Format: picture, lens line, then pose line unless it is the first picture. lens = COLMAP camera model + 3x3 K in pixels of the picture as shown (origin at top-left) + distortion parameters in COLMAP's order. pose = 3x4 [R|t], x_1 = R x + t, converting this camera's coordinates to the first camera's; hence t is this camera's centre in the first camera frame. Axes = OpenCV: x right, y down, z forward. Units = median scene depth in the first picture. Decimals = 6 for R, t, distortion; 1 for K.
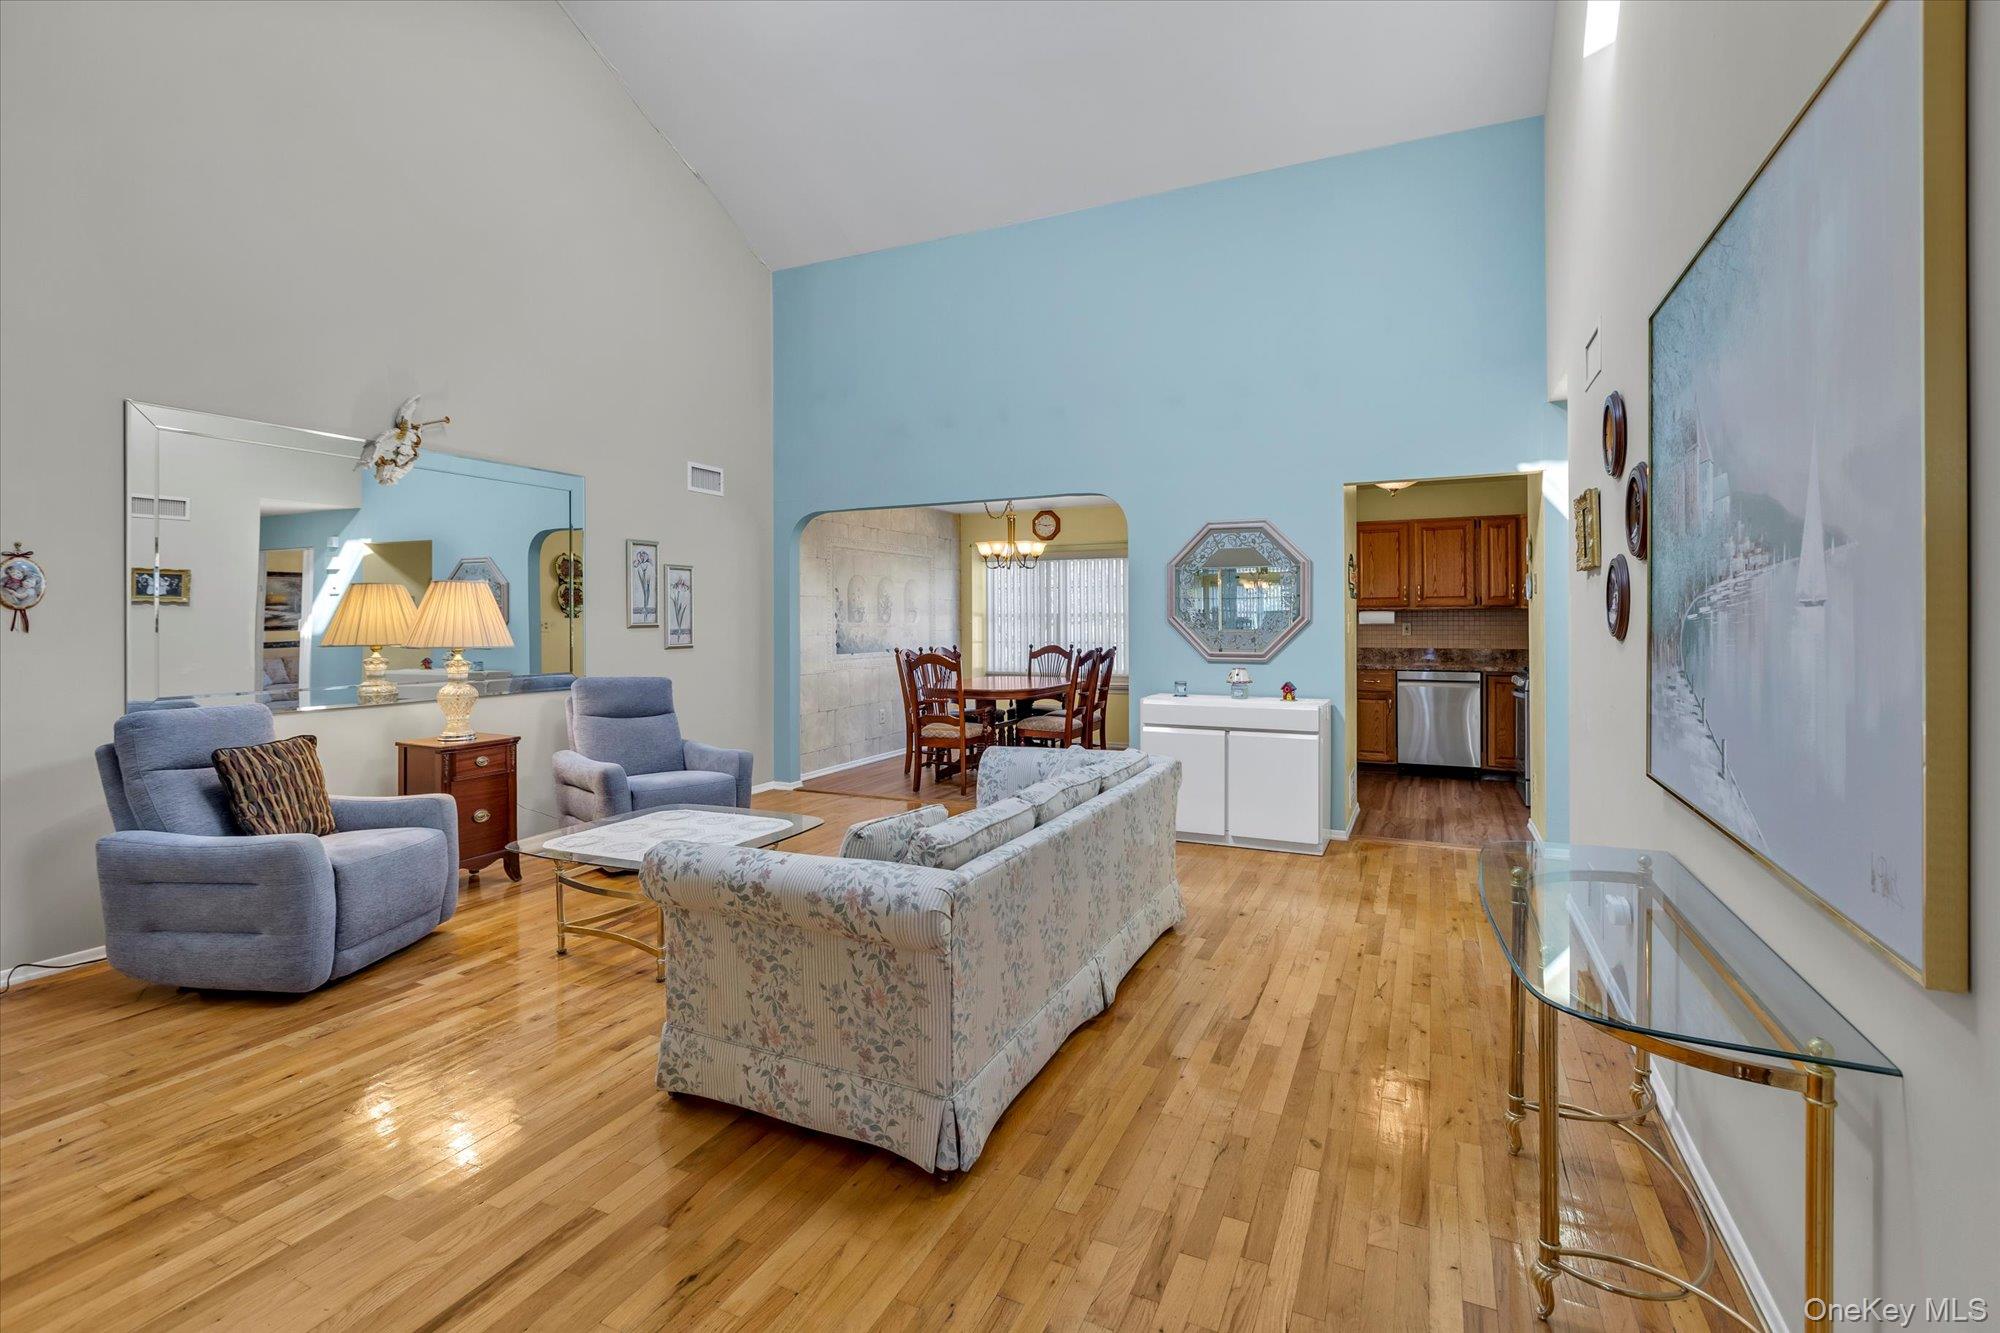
lens RADIAL K [[908.6, 0, 1003.0], [0, 908.6, 619.5], [0, 0, 1]] dist [-0.000401, -0.000196]
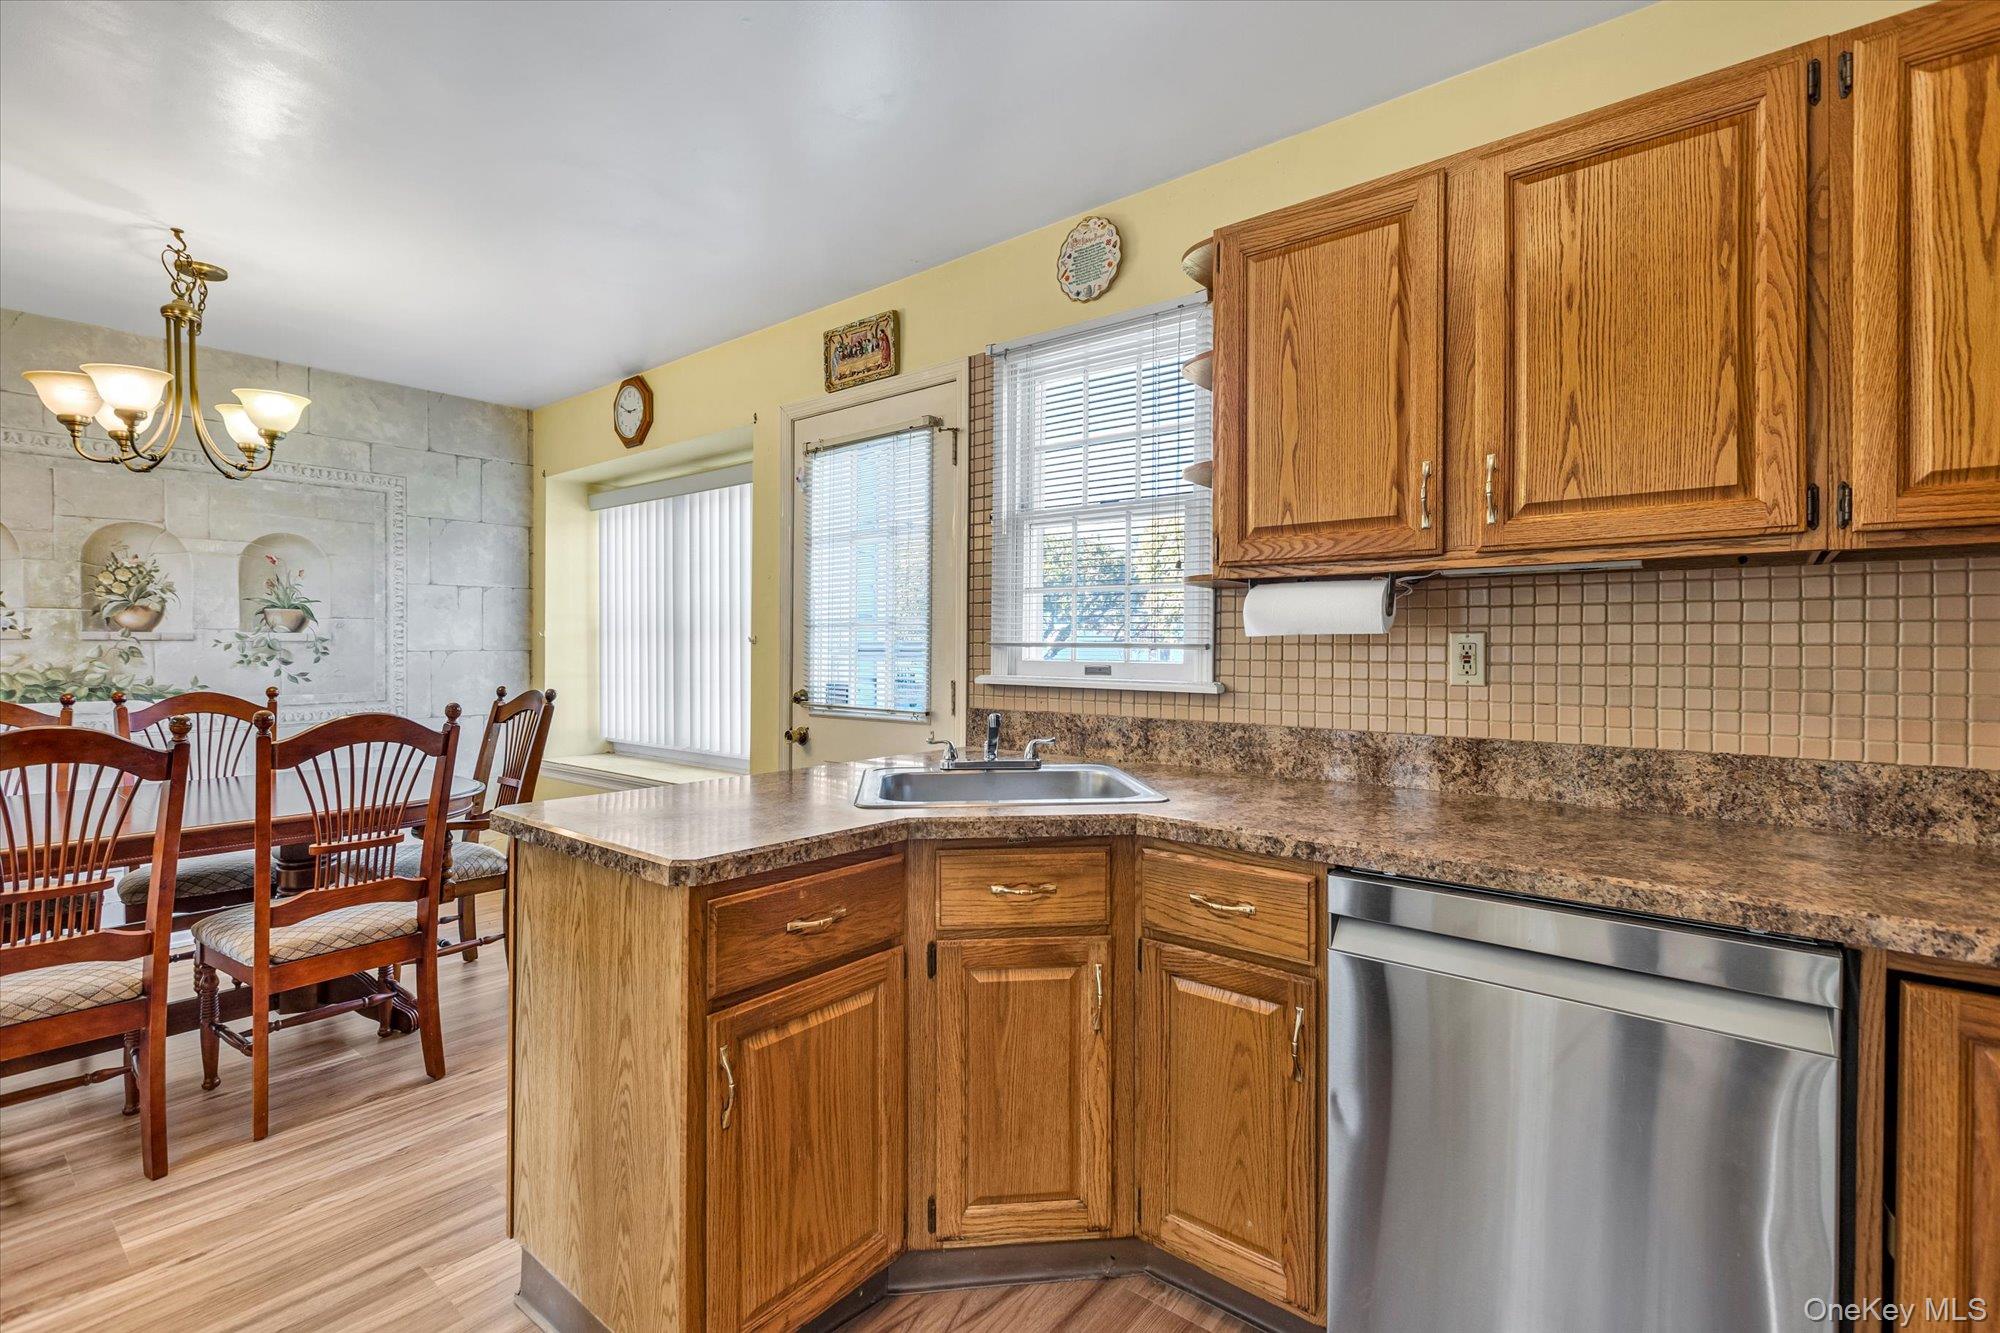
lens RADIAL K [[899.5, 0, 998.8], [0, 899.5, 646.2], [0, 0, 1]] dist [-0.000822, -0.001079]
pose [[0.970723, 0.006497, -0.240115, 0.525975], [-0.005218, 0.999969, 0.005965, 0.008558], [0.240147, -0.004537, 0.970726, 1.019046]]
